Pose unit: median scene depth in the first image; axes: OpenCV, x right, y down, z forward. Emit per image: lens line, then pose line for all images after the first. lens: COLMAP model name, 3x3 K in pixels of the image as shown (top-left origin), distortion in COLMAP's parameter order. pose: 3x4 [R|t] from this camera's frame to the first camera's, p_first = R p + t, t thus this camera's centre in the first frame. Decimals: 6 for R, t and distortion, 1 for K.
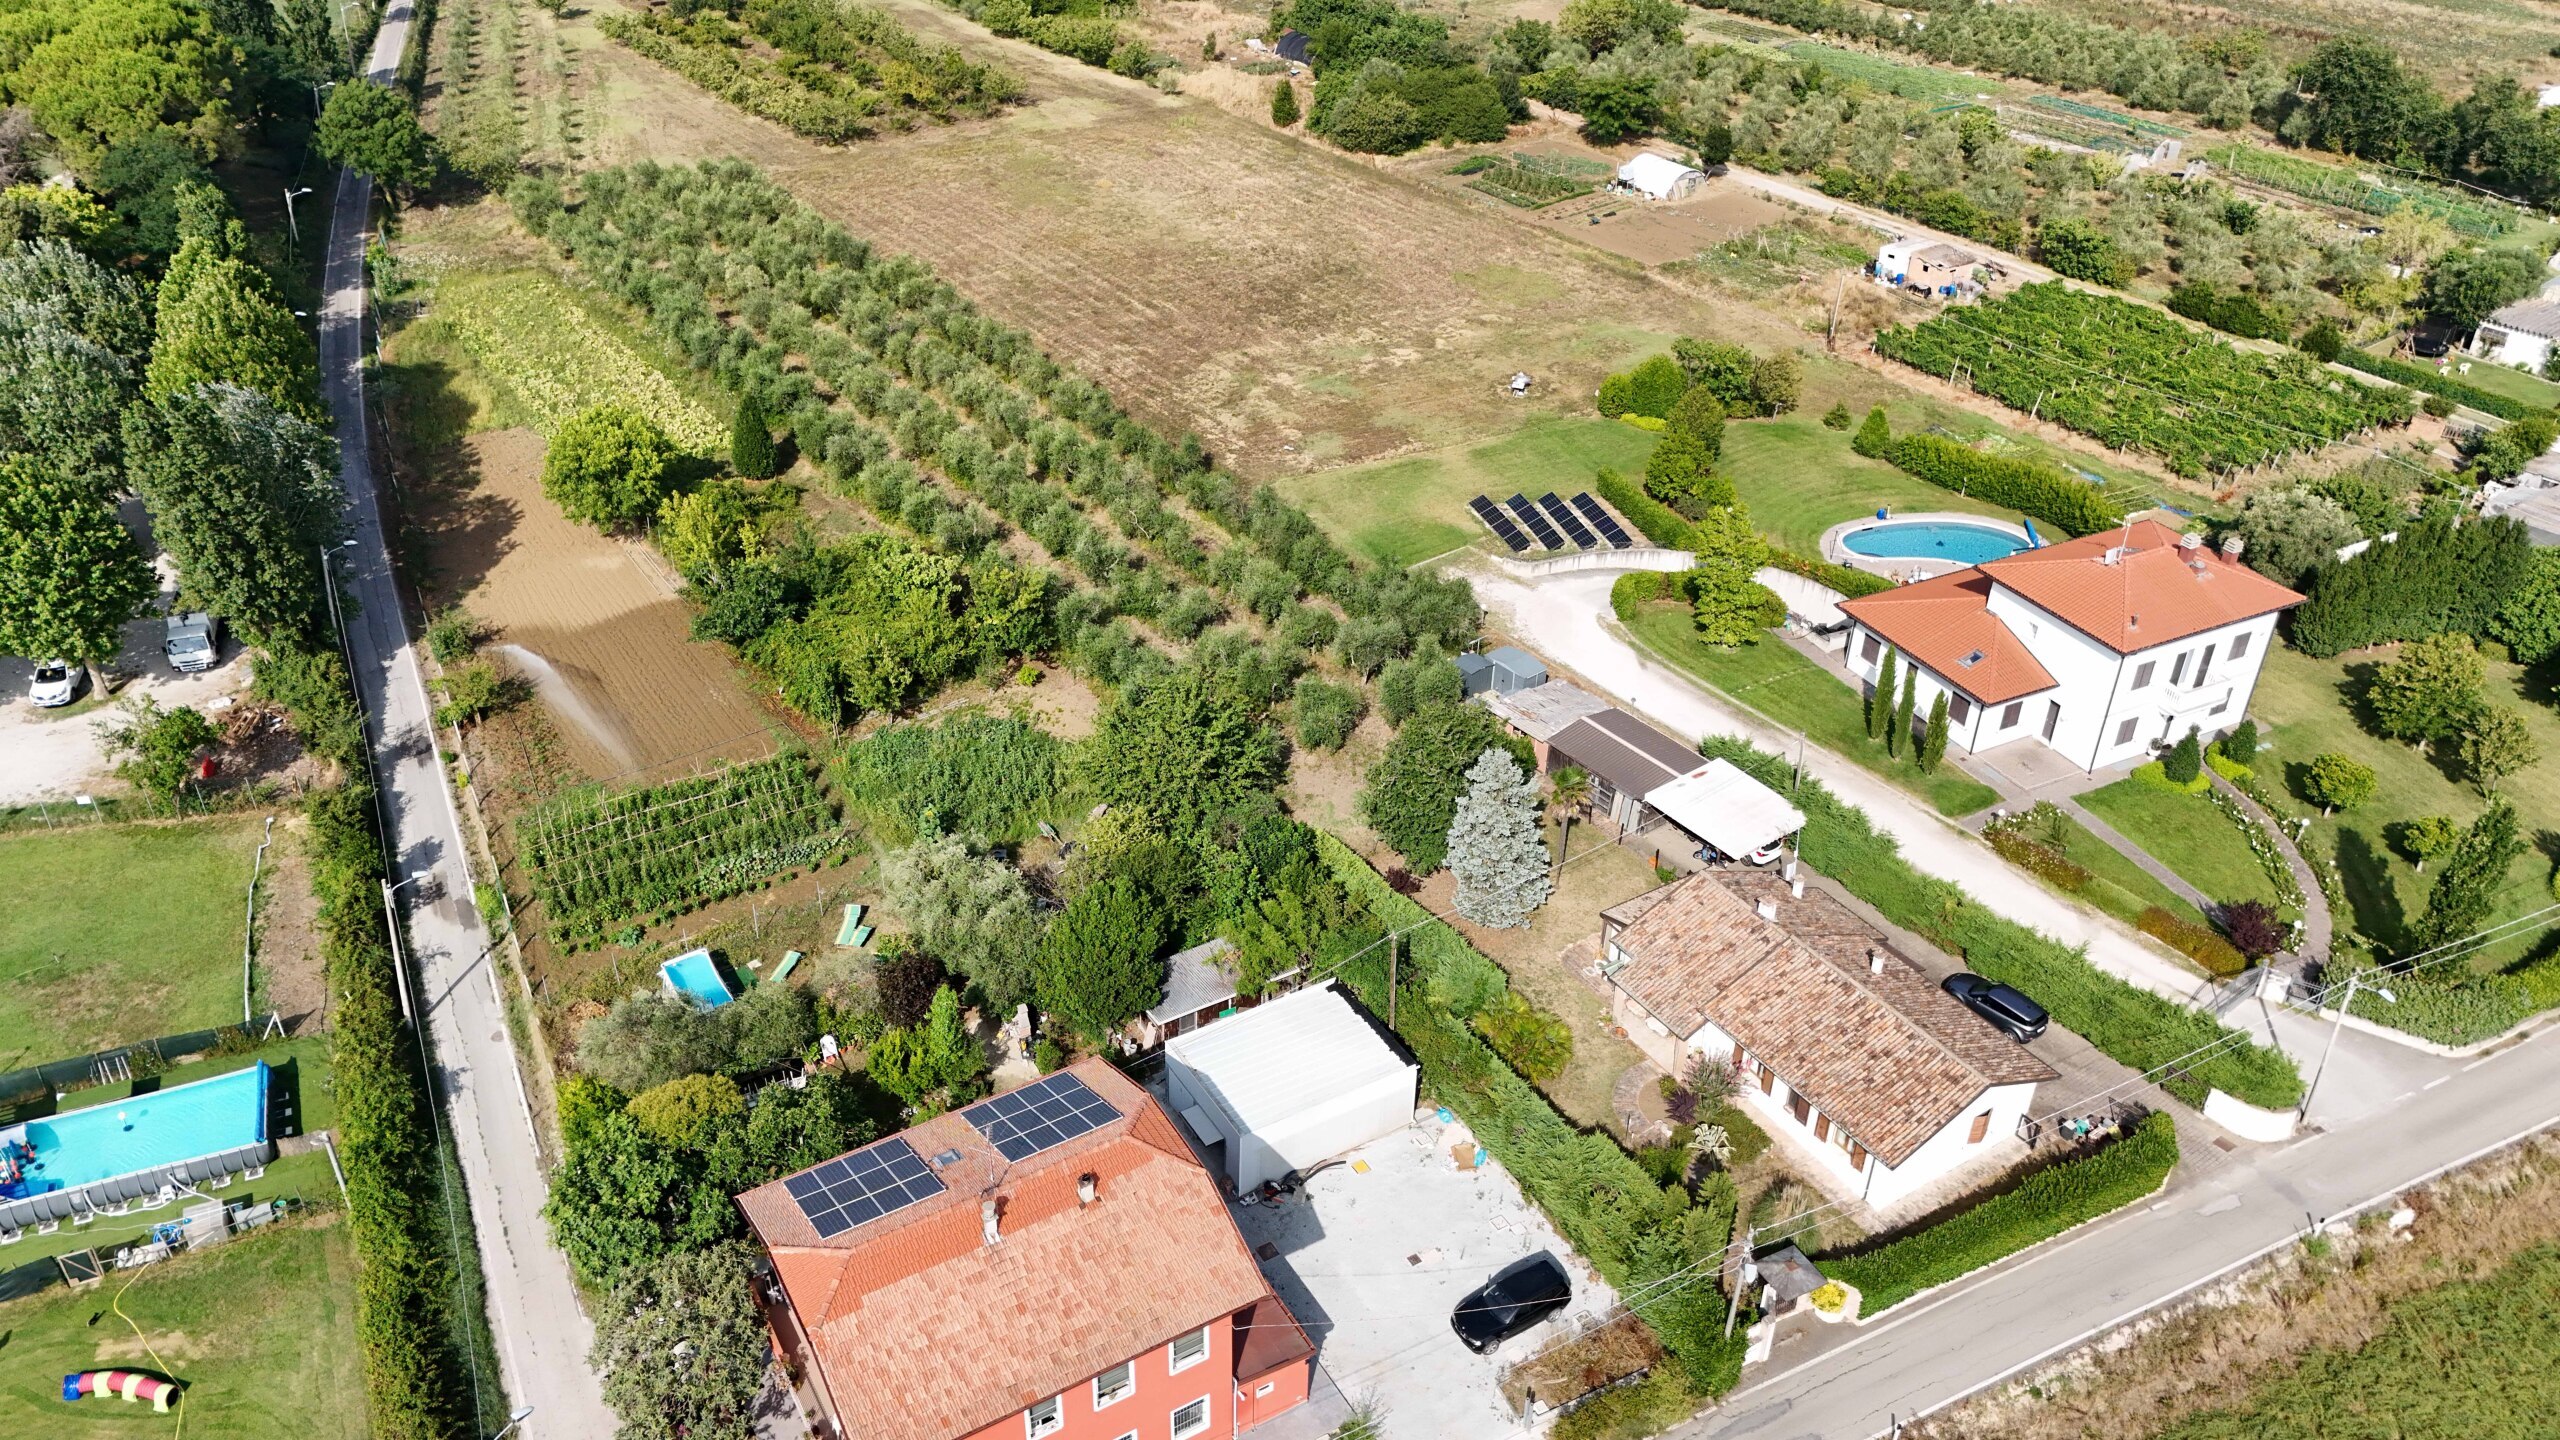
lens RADIAL K [[1884.6, 0, 1277.7], [0, 1884.6, 716.9], [0, 0, 1]] dist [0.069442, -0.057536]
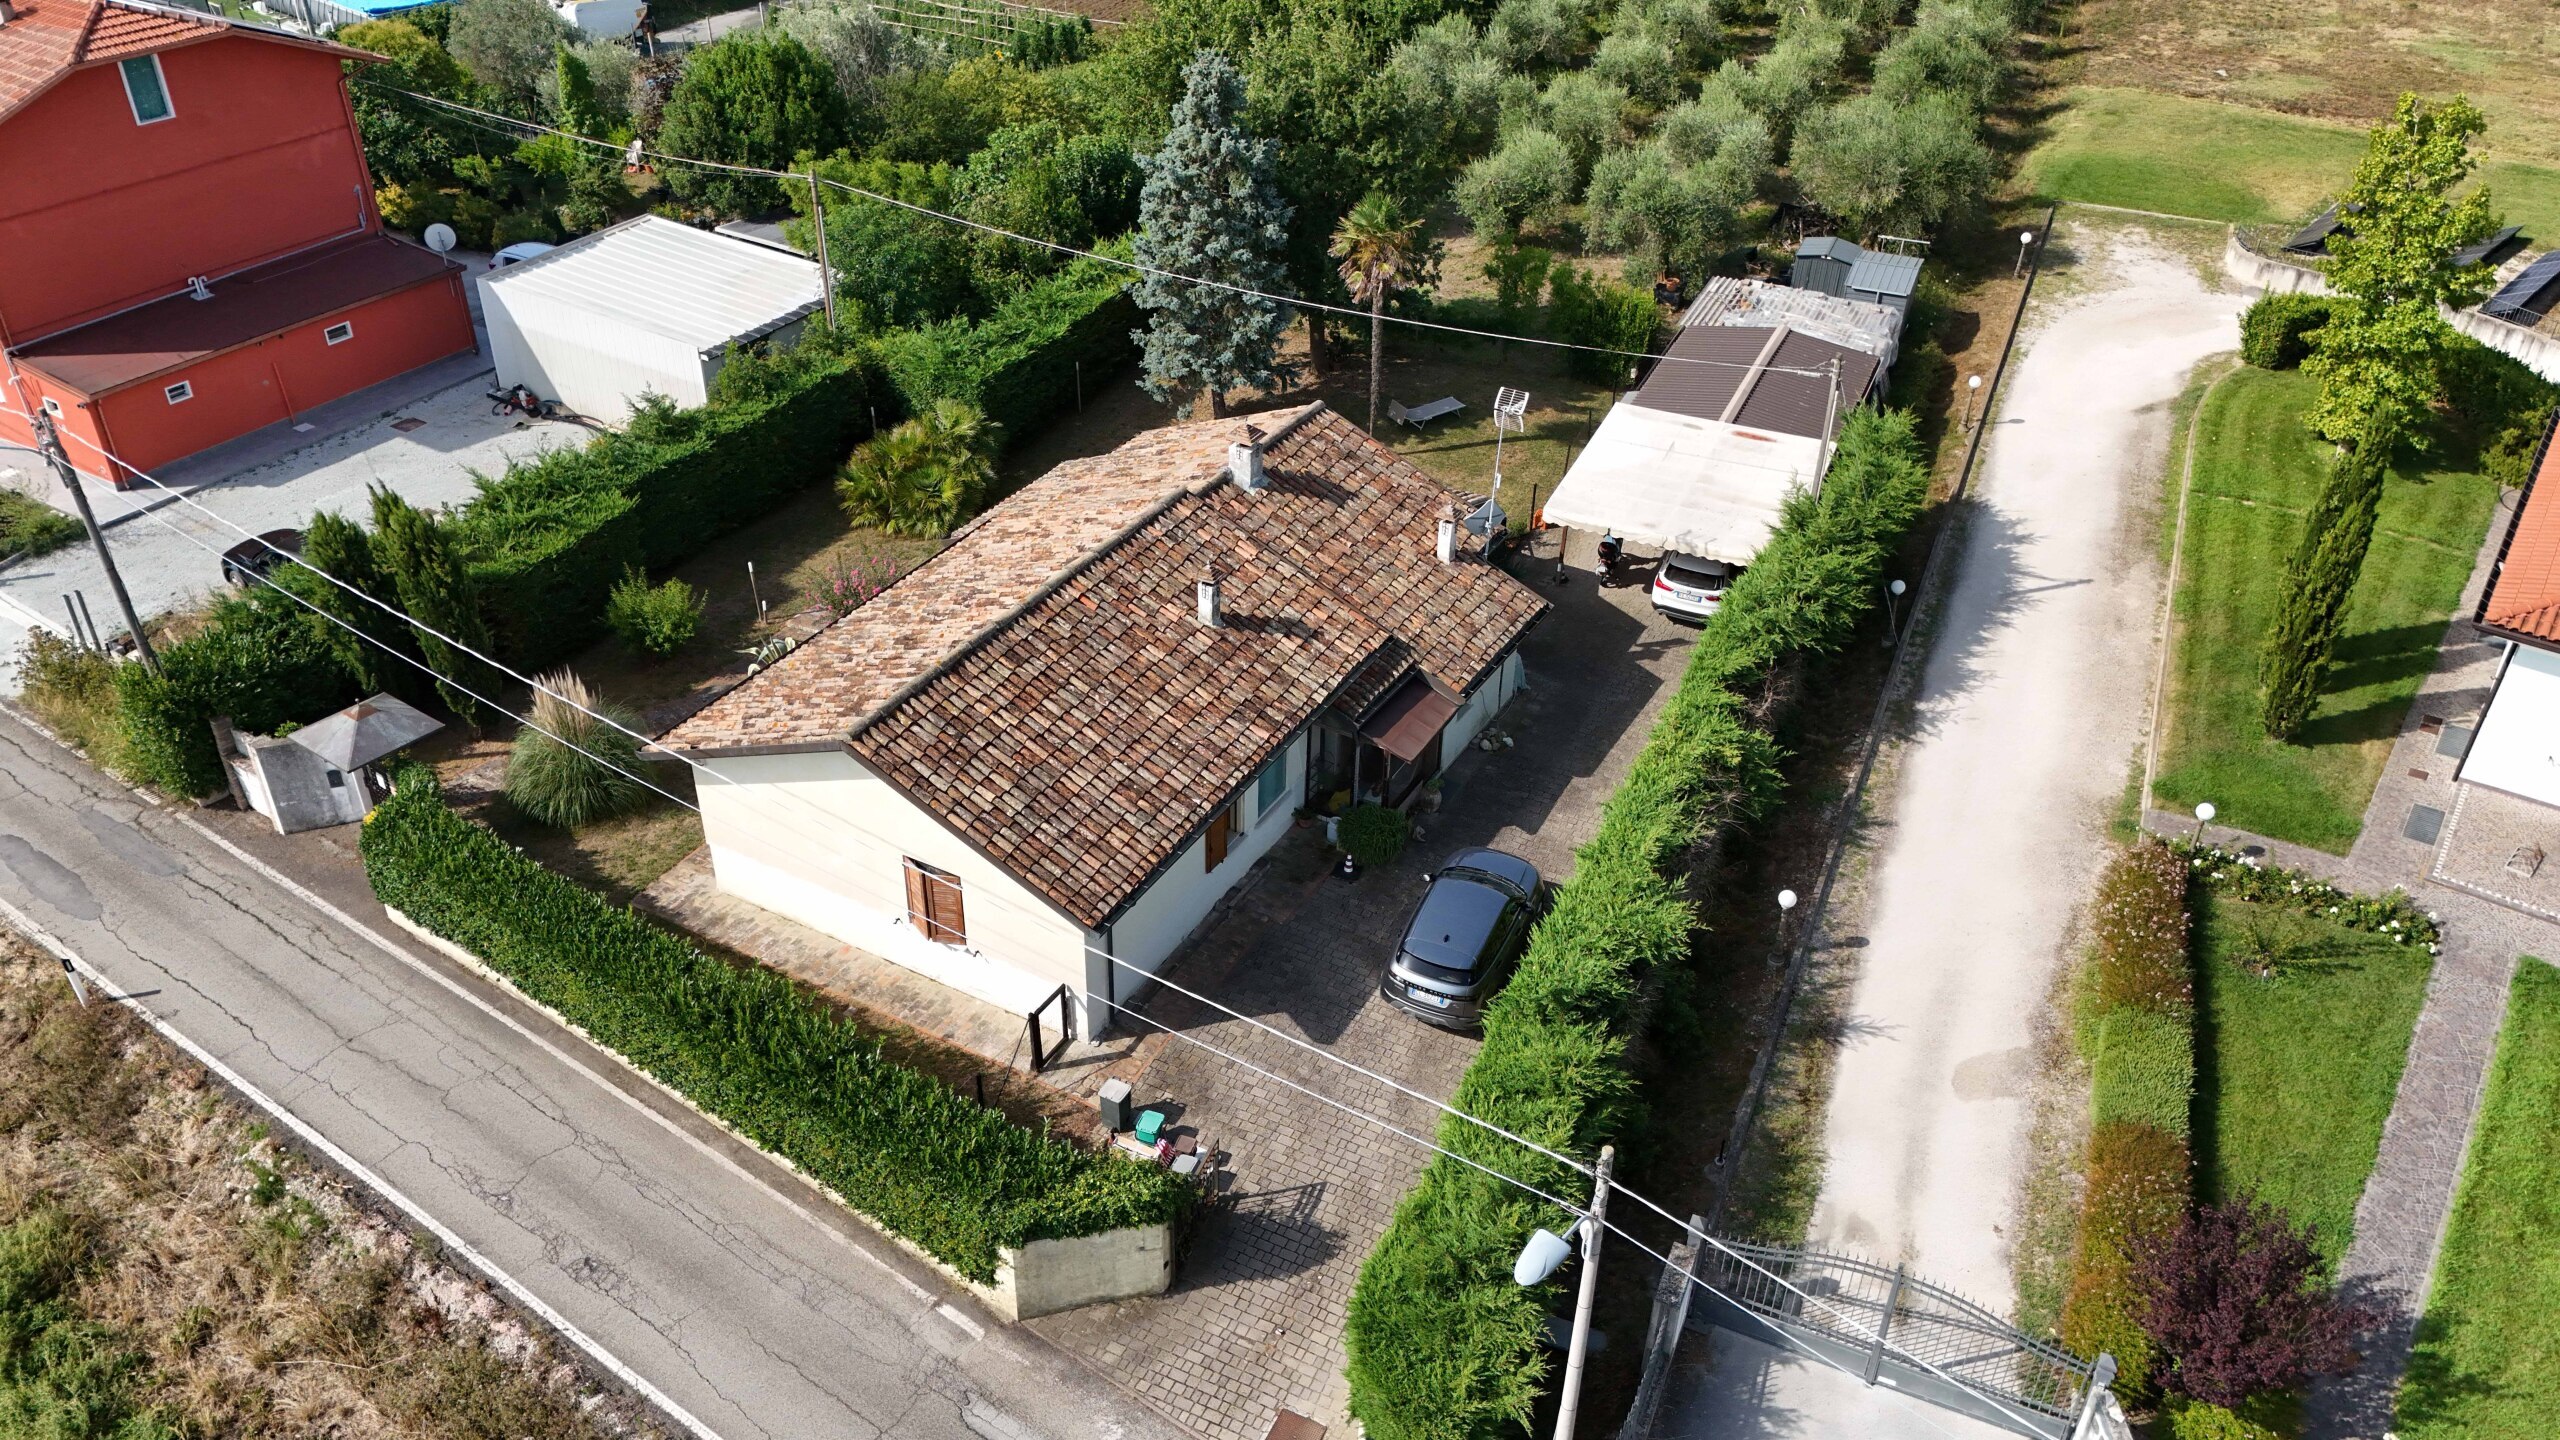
lens RADIAL K [[1884.6, 0, 1280.1], [0, 1884.6, 720.3], [0, 0, 1]] dist [0.069442, -0.057536]
pose [[0.470187, 0.486748, -0.736207, 0.614581], [-0.487251, 0.838681, 0.243312, 0.035493], [0.735874, 0.244316, 0.631505, 0.688399]]
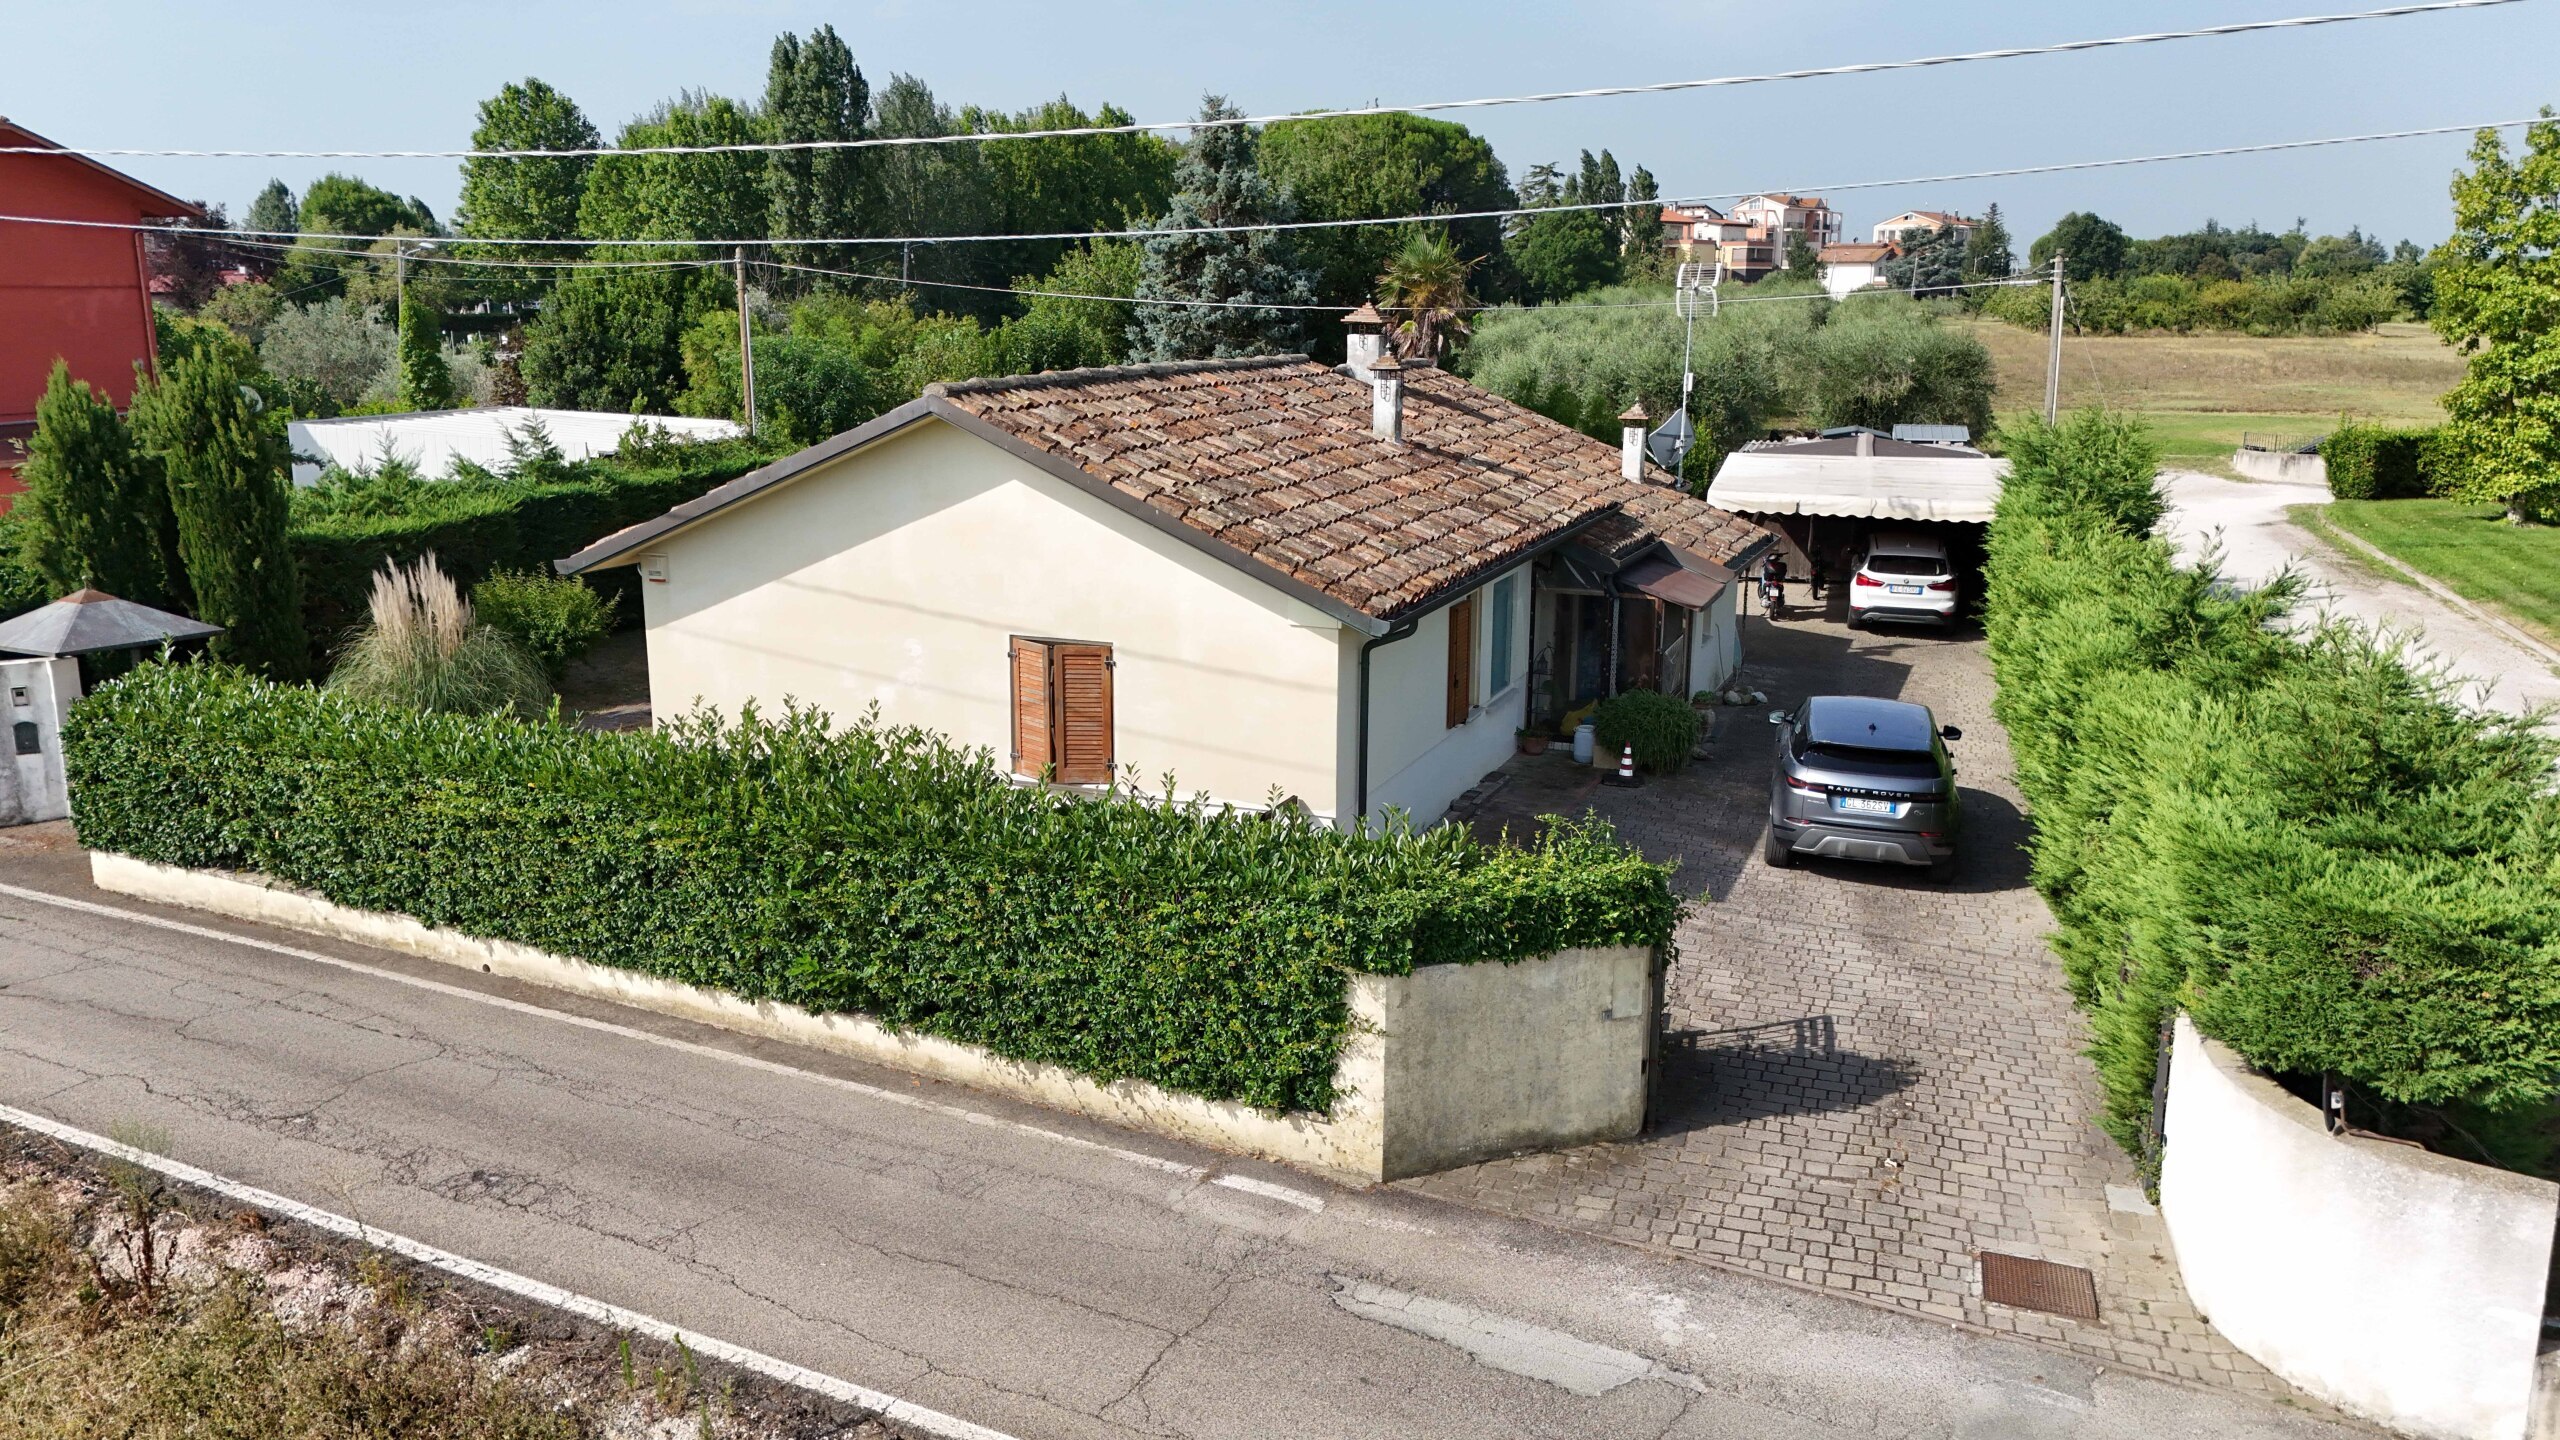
lens RADIAL K [[1884.6, 0, 1278.4], [0, 1884.6, 723.1], [0, 0, 1]] dist [0.069442, -0.057536]
pose [[0.582801, 0.168680, -0.794915, 0.523183], [-0.435997, 0.890405, -0.130713, 0.208970], [0.685748, 0.422760, 0.592473, 0.765382]]
